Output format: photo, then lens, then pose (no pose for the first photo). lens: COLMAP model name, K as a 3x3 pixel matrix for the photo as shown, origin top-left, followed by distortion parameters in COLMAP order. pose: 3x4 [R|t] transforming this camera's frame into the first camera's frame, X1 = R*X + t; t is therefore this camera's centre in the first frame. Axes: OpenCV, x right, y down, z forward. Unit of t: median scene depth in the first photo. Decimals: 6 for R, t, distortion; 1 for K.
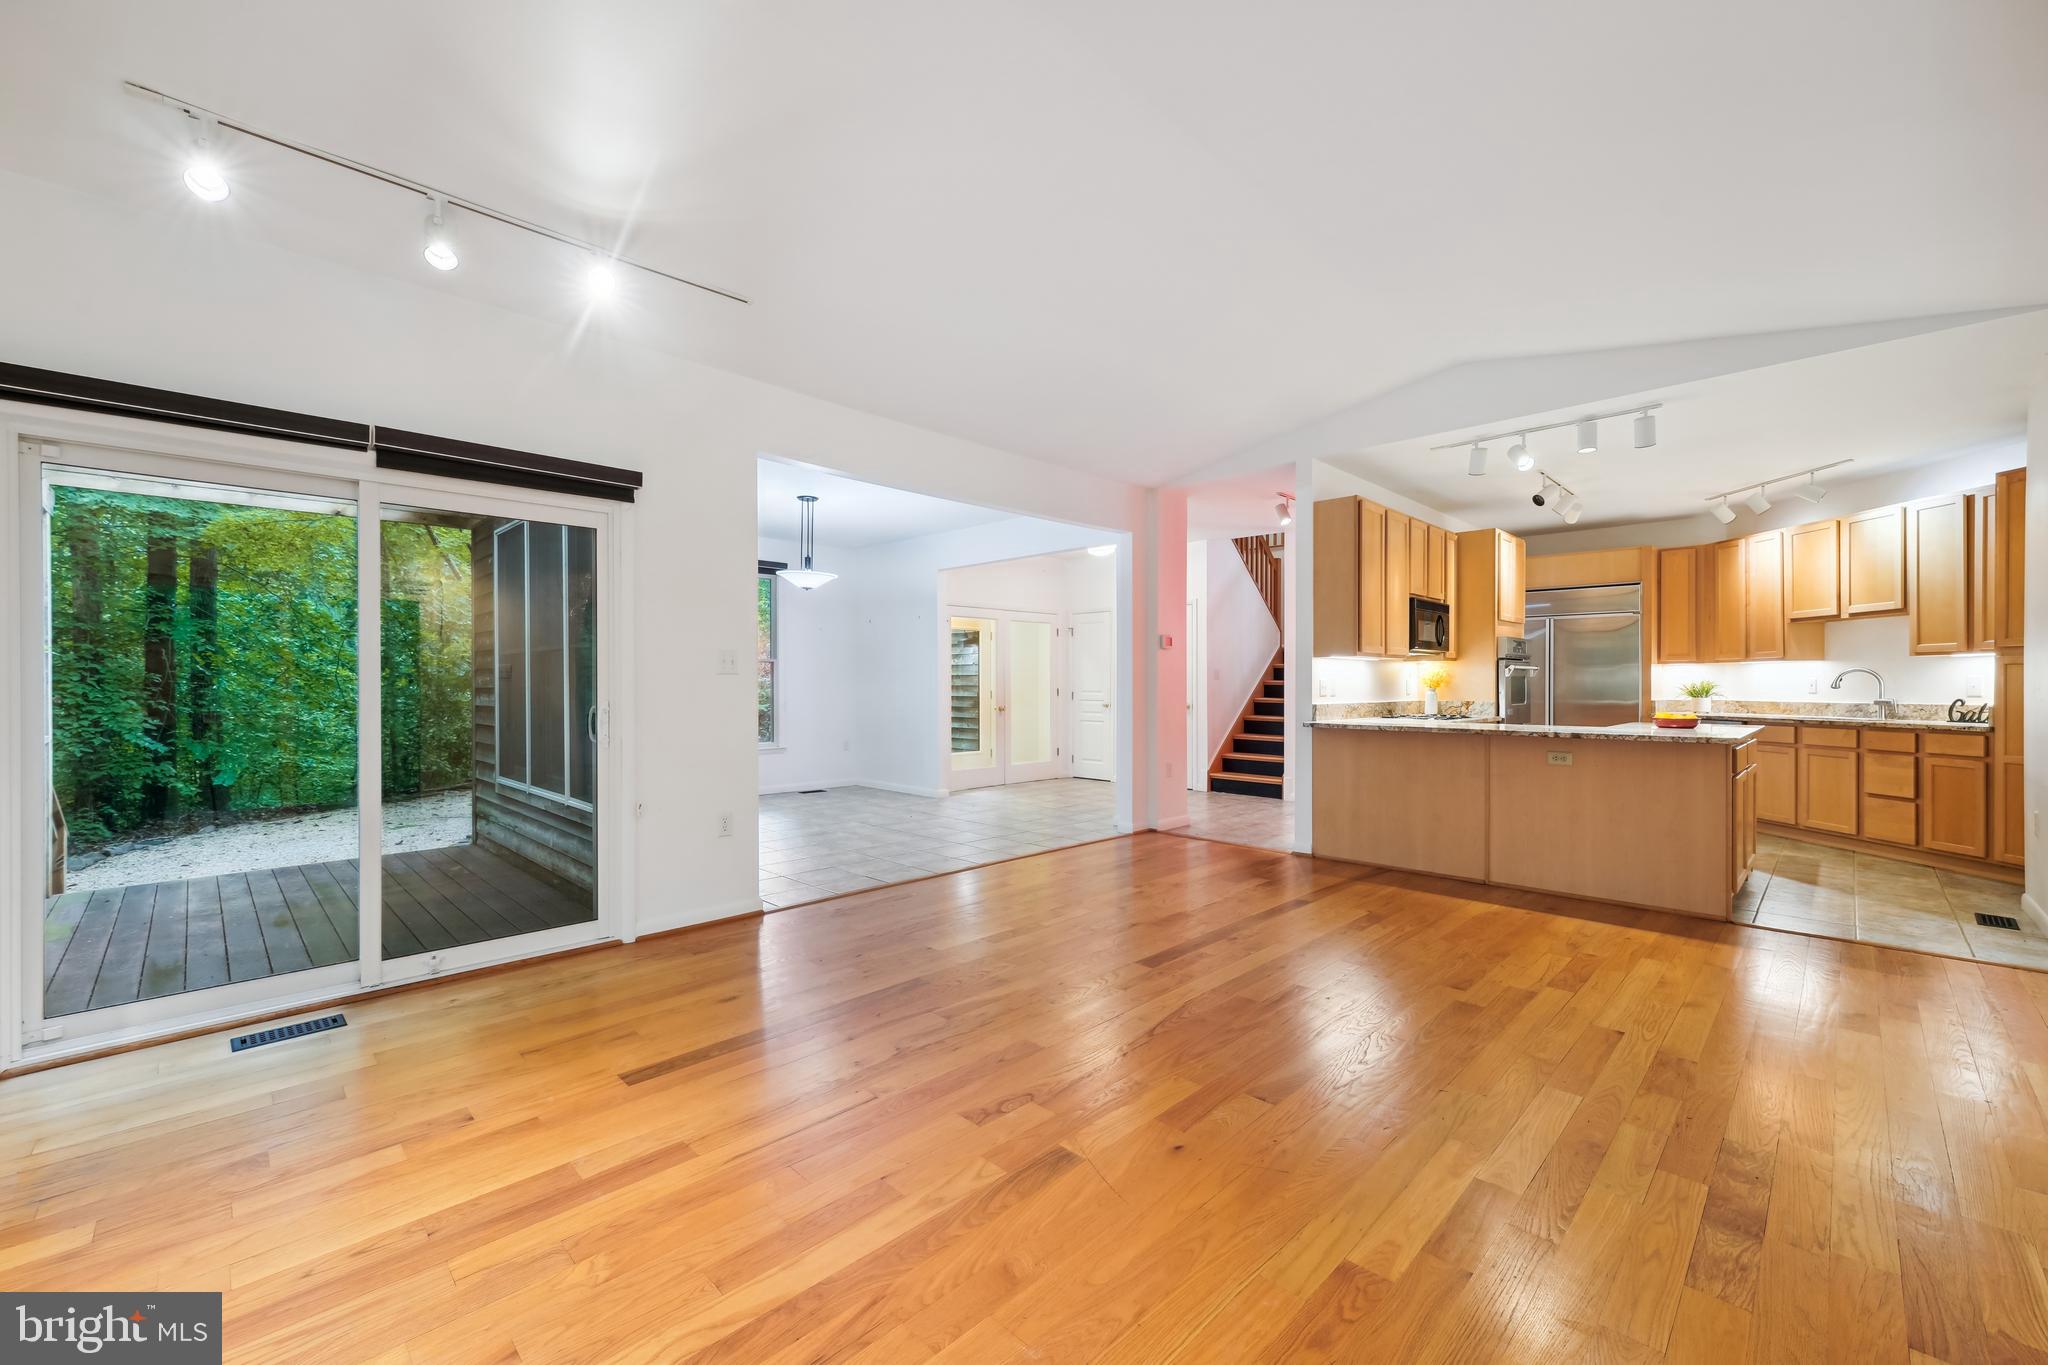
lens RADIAL K [[834.4, 0, 1018.3], [0, 834.4, 686.5], [0, 0, 1]] dist [0.002927, -0.000669]
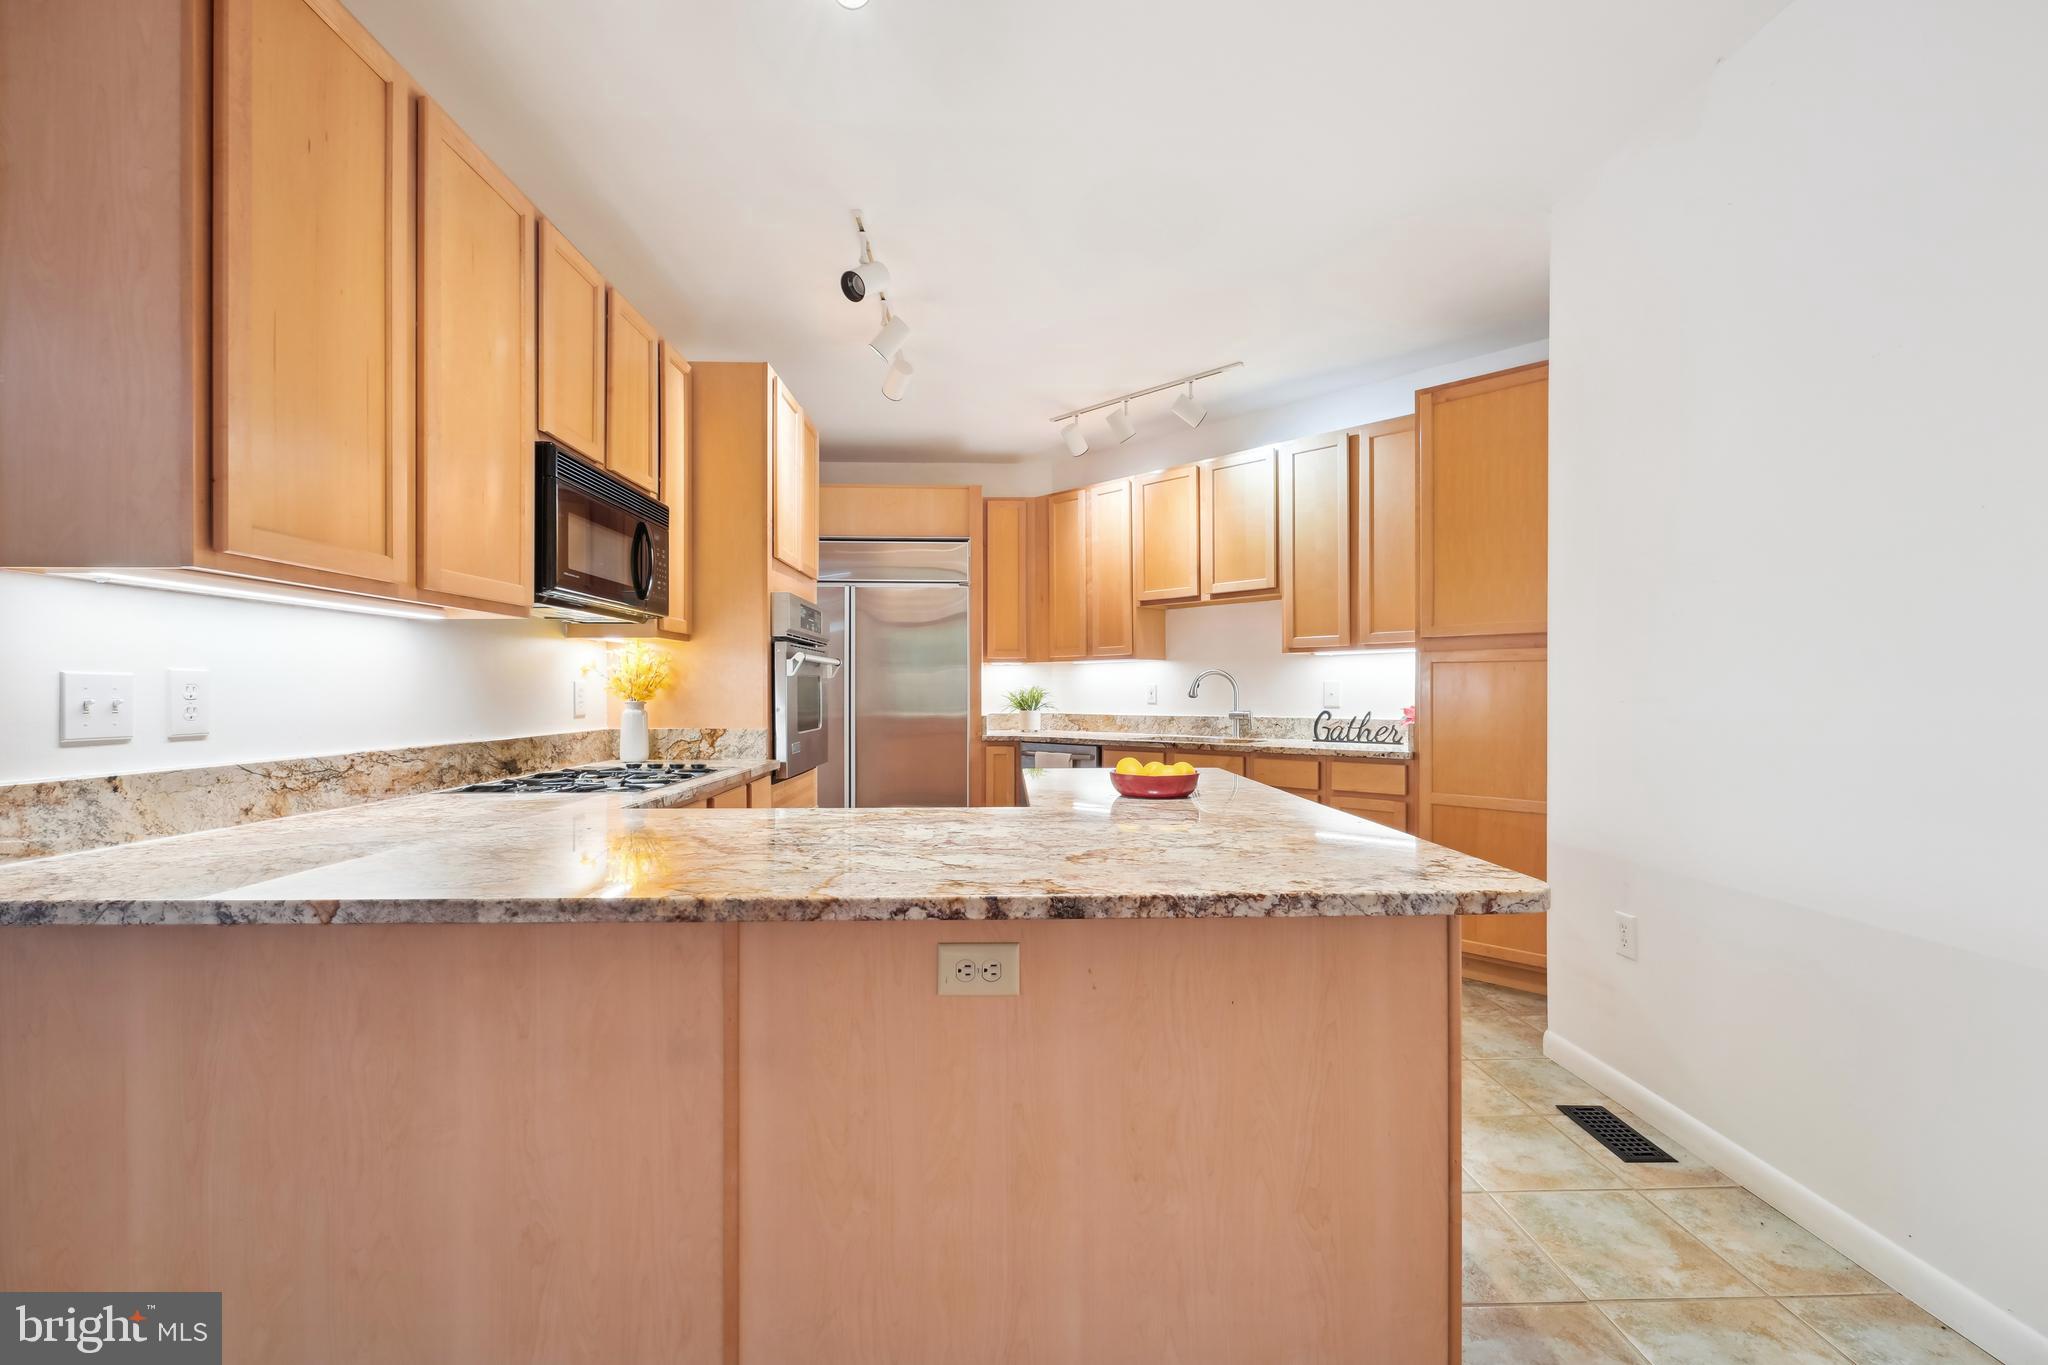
lens RADIAL K [[834.4, 0, 1042.0], [0, 834.4, 692.3], [0, 0, 1]] dist [0.002927, -0.000669]
pose [[0.675681, -0.001125, 0.737194, 0.331231], [0.002648, 0.999996, -0.000900, -0.001590], [-0.737190, 0.002560, 0.675681, 0.572249]]
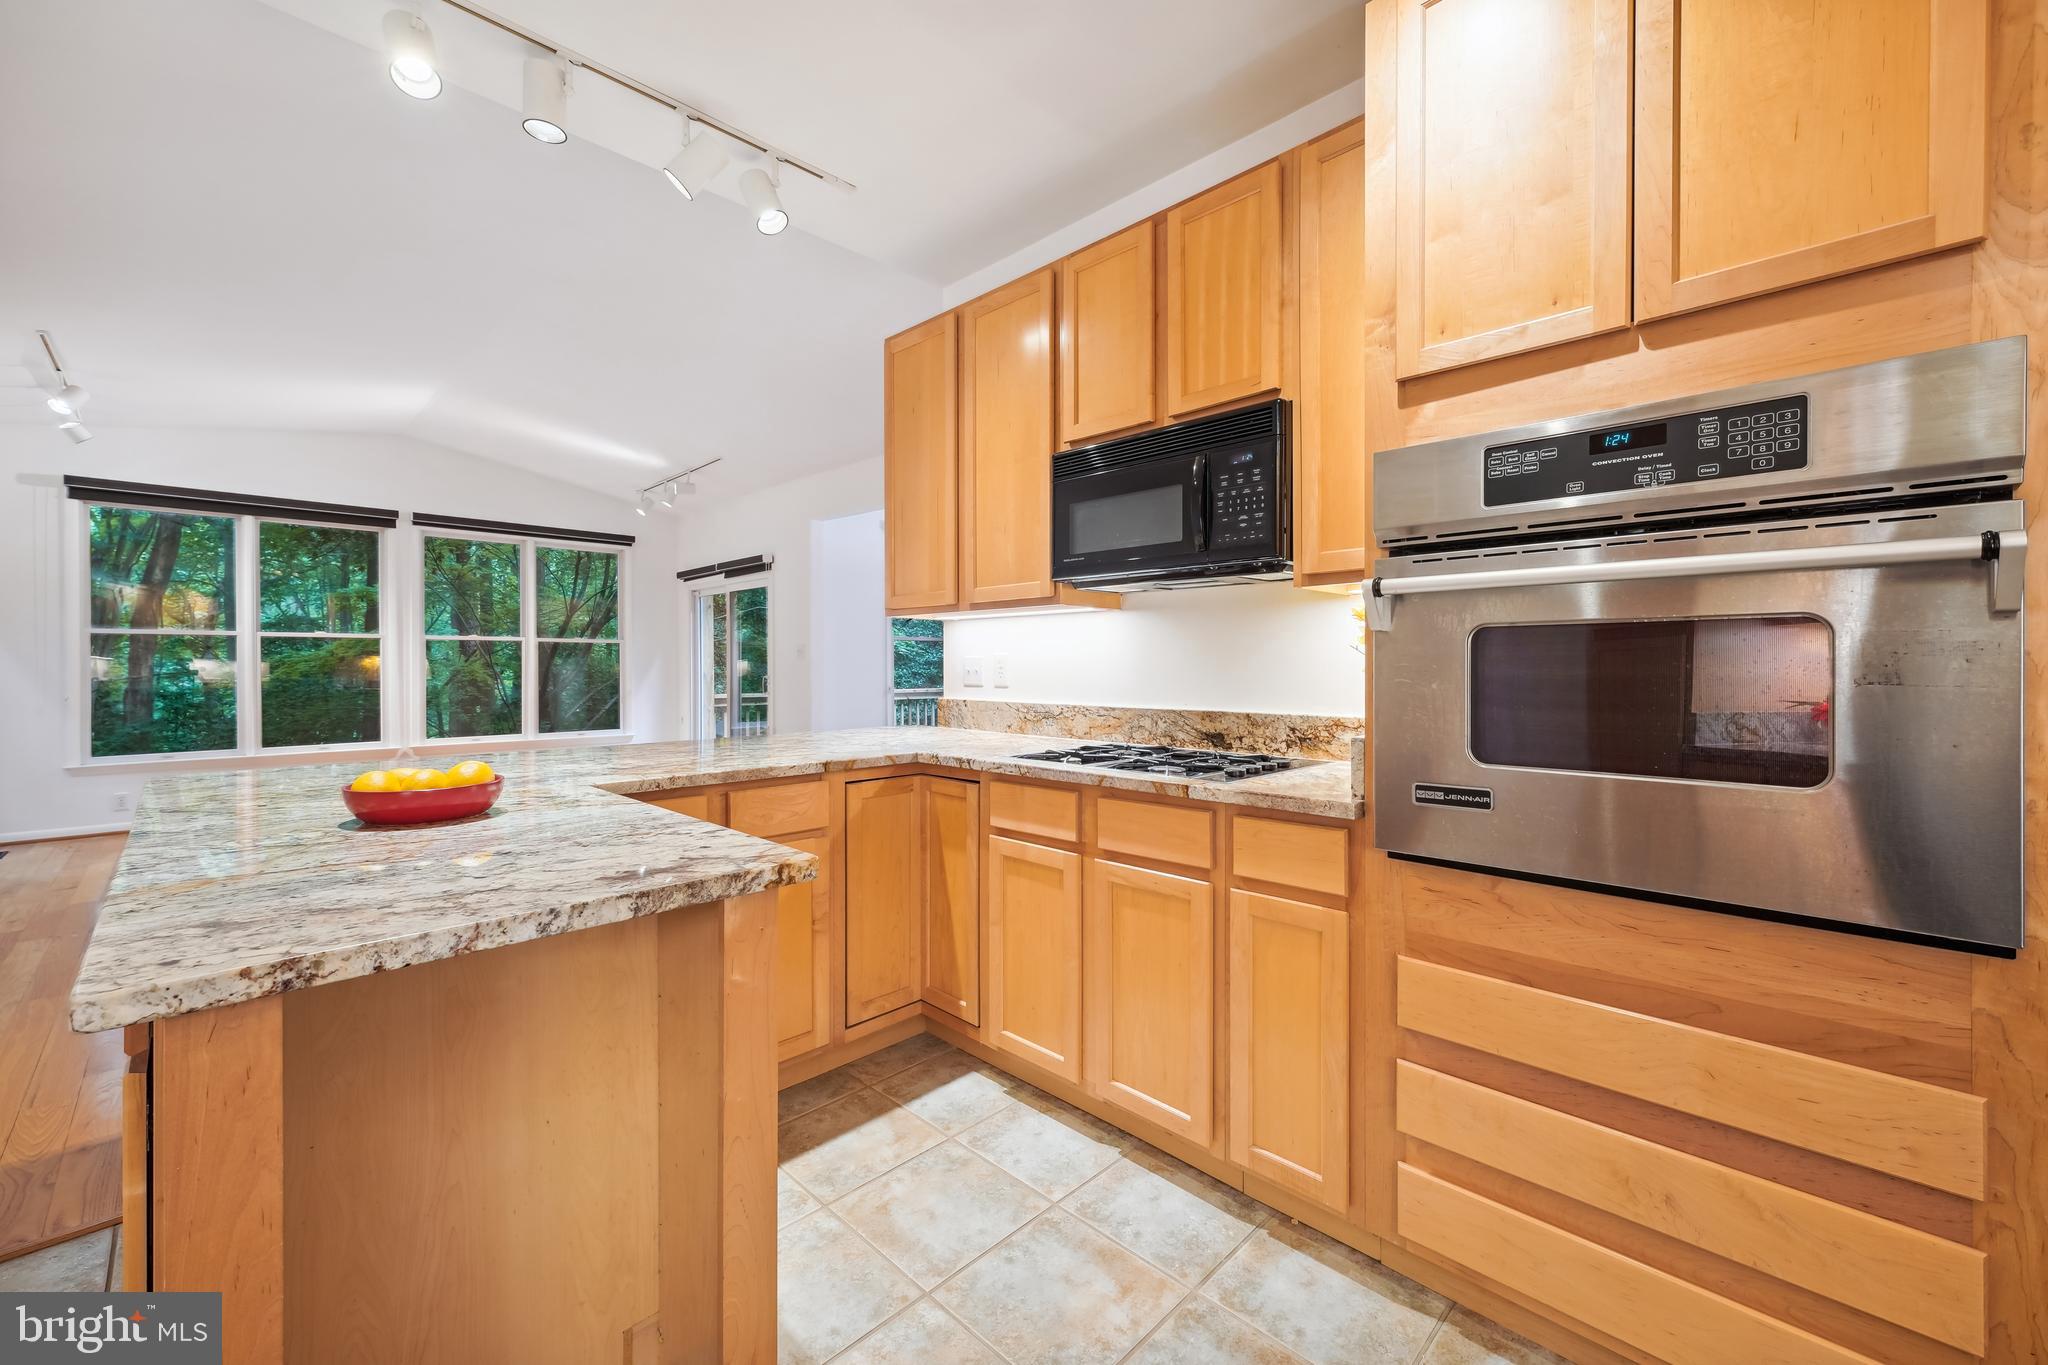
lens RADIAL K [[834.4, 0, 1005.8], [0, 834.4, 663.9], [0, 0, 1]] dist [0.002927, -0.000669]
pose [[-0.029683, -0.000196, -0.999559, 0.815207], [0.001939, 0.999998, -0.000253, -0.003315], [0.999557, -0.001945, -0.029683, 0.911582]]
